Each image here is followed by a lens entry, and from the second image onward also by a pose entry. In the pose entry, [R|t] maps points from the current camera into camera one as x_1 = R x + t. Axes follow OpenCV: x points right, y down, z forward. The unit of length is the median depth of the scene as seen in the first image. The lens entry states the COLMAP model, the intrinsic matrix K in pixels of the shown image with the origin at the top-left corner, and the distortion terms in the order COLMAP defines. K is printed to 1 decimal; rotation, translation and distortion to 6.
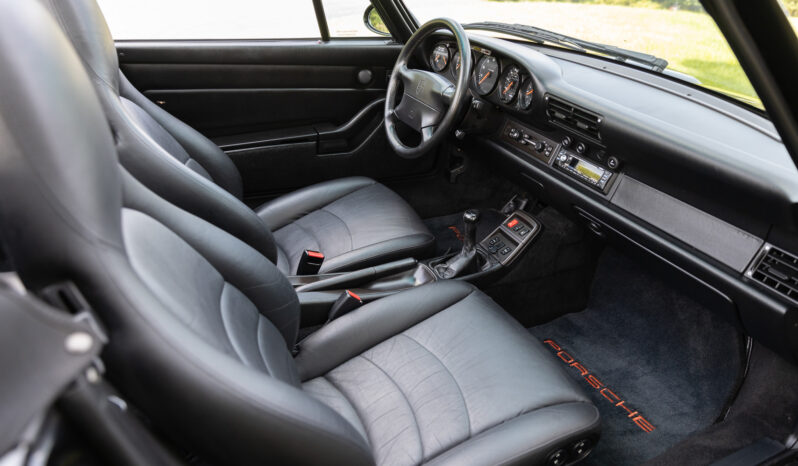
lens RADIAL K [[542.5, 0, 401.6], [0, 542.5, 232.5], [0, 0, 1]] dist [0.012631, 0.007294]
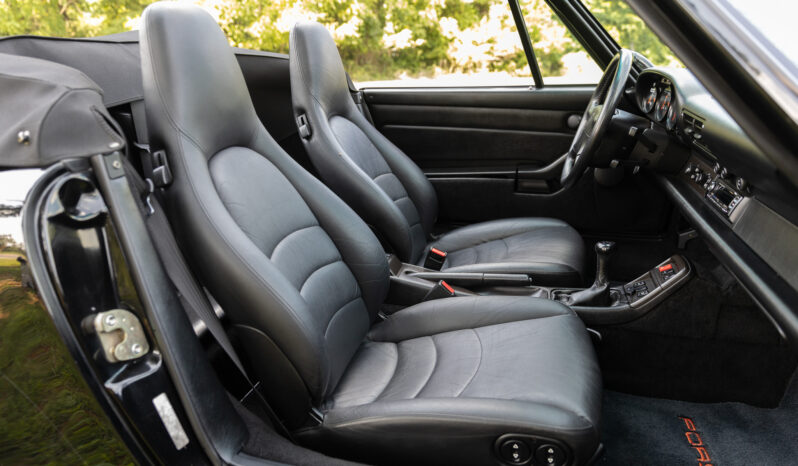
lens RADIAL K [[569.5, 0, 370.0], [0, 569.5, 244.7], [0, 0, 1]] dist [0.021838, -0.016980]
pose [[0.739792, 0.134333, -0.659289, 0.463213], [-0.250661, 0.964356, -0.084777, 0.145690], [0.624401, 0.227976, 0.747095, 0.020671]]
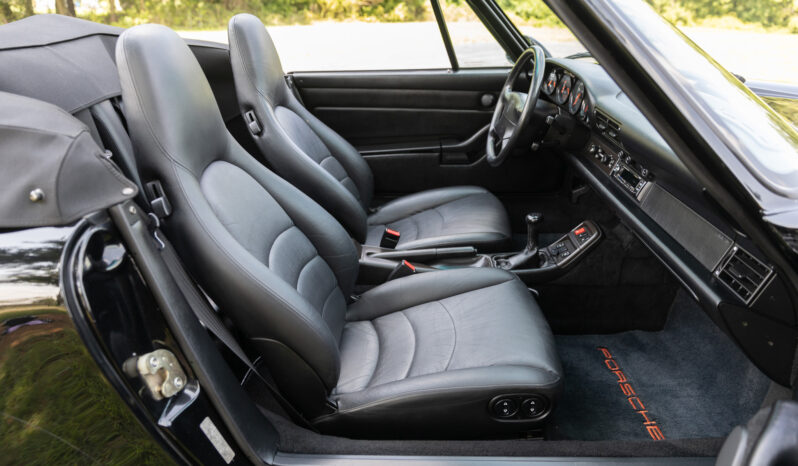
lens RADIAL K [[542.5, 0, 393.4], [0, 542.5, 236.5], [0, 0, 1]] dist [0.012631, 0.007294]
pose [[0.890178, 0.111363, -0.441794, 0.360376], [-0.142514, 0.989069, -0.037840, 0.087990], [0.432751, 0.096646, 0.896318, -0.118103]]
